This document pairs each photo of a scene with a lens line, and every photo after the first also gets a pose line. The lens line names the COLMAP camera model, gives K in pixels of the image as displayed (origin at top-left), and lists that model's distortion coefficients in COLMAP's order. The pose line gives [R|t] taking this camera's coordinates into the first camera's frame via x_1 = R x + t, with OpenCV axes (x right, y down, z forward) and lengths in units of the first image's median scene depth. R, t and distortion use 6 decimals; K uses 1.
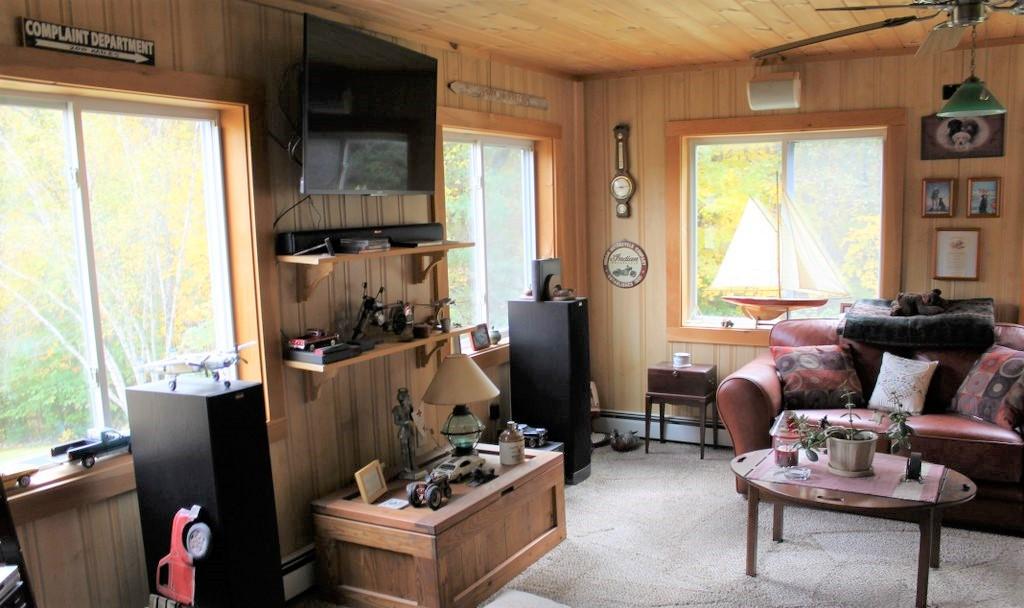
lens RADIAL K [[872.2, 0, 512.8], [0, 872.2, 338.4], [0, 0, 1]] dist [-0.157254, 0.154859]
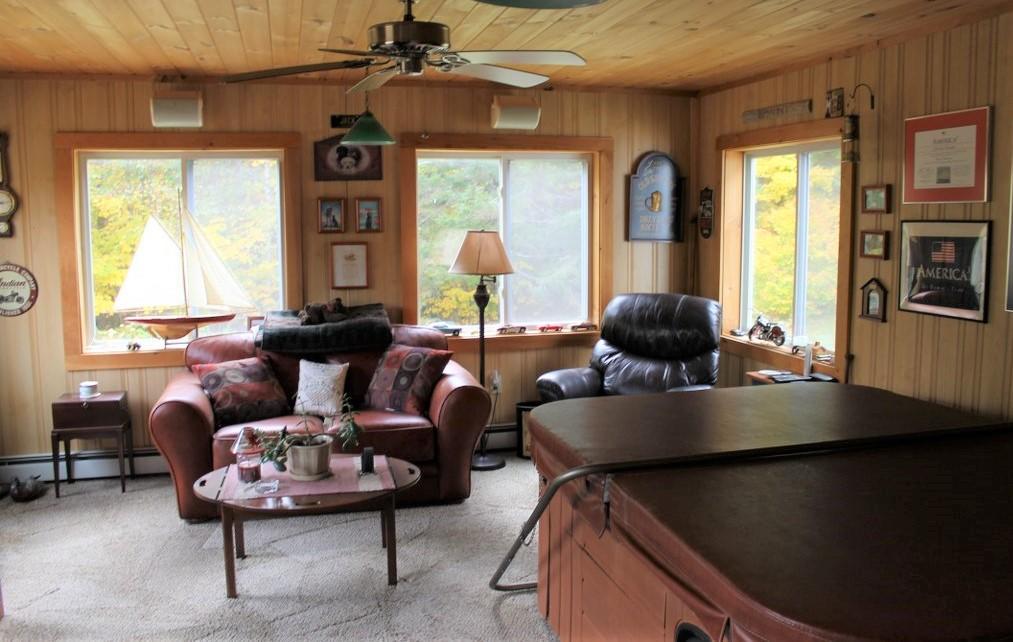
lens RADIAL K [[871.0, 0, 507.1], [0, 871.0, 300.4], [0, 0, 1]] dist [-0.134496, 0.143892]
pose [[0.721979, -0.053417, 0.689850, -0.118328], [0.092097, 0.995563, -0.019297, -0.013026], [-0.685758, 0.077465, 0.723695, 0.032961]]
